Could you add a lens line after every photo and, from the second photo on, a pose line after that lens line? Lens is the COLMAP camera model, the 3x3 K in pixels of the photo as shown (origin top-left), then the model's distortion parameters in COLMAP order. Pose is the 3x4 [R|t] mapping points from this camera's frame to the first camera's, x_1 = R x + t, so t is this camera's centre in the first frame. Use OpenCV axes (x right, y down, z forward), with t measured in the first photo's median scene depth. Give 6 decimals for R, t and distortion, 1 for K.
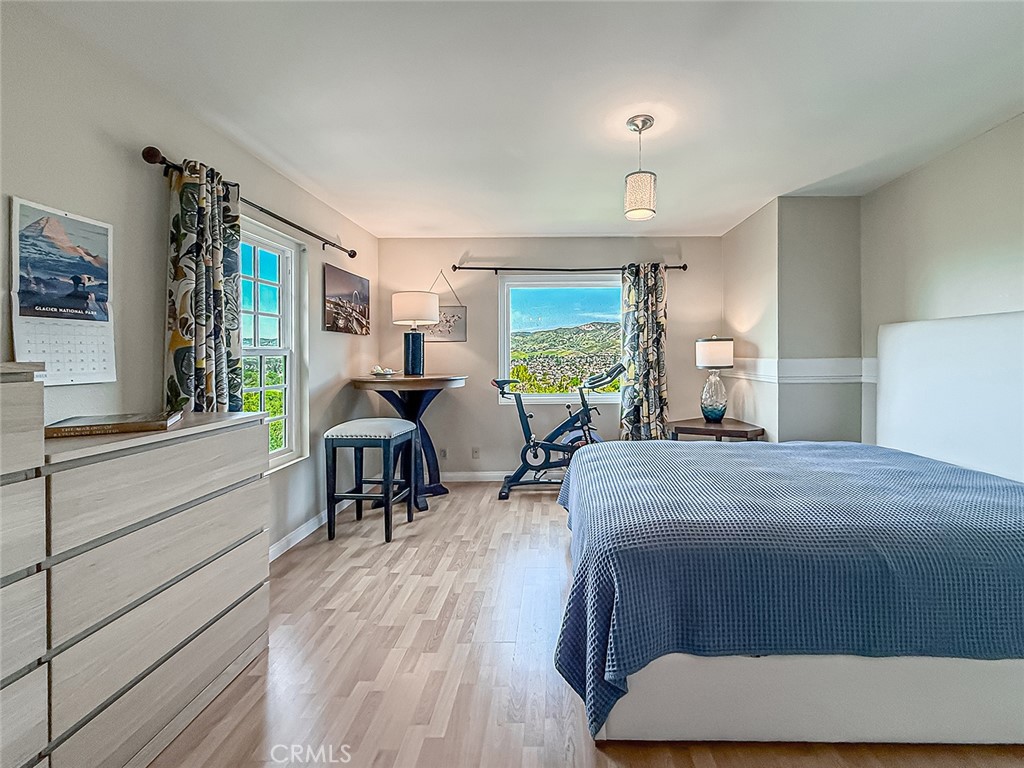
lens RADIAL K [[429.3, 0, 514.9], [0, 429.3, 354.9], [0, 0, 1]] dist [-0.001072, 0.000125]
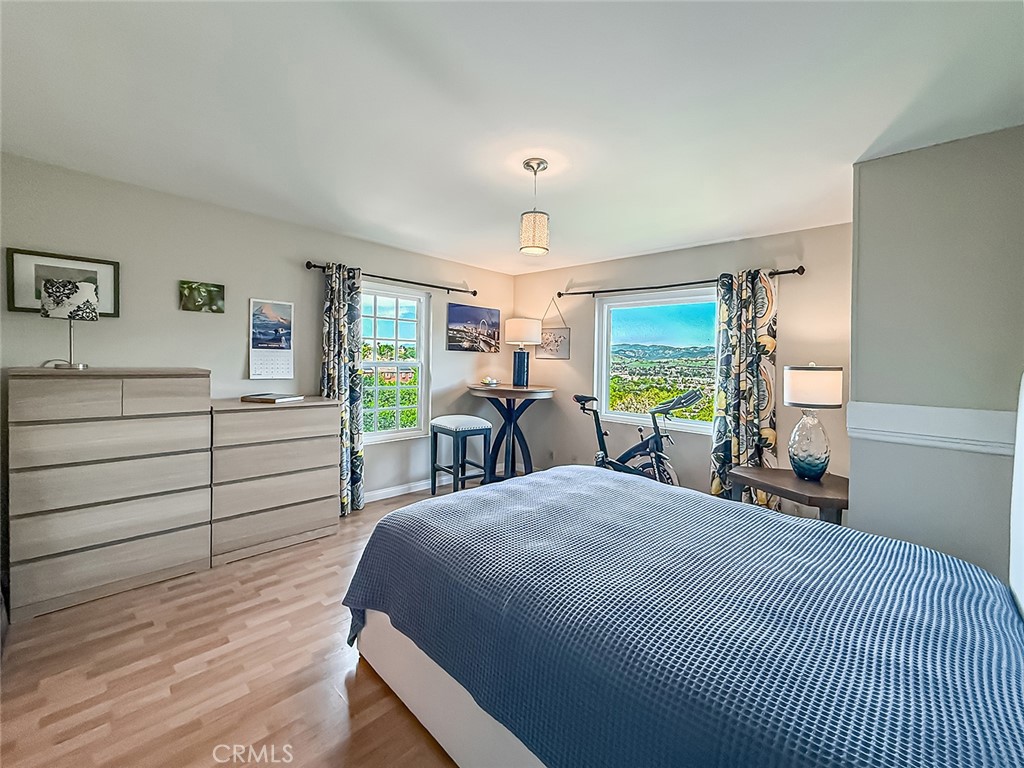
lens RADIAL K [[412.6, 0, 513.7], [0, 412.6, 361.8], [0, 0, 1]] dist [0.000405, 0.000154]
pose [[0.729758, 0.032977, -0.682909, 0.548675], [-0.033033, 0.999370, 0.012960, -0.036148], [0.682907, 0.013101, 0.730388, 0.123401]]
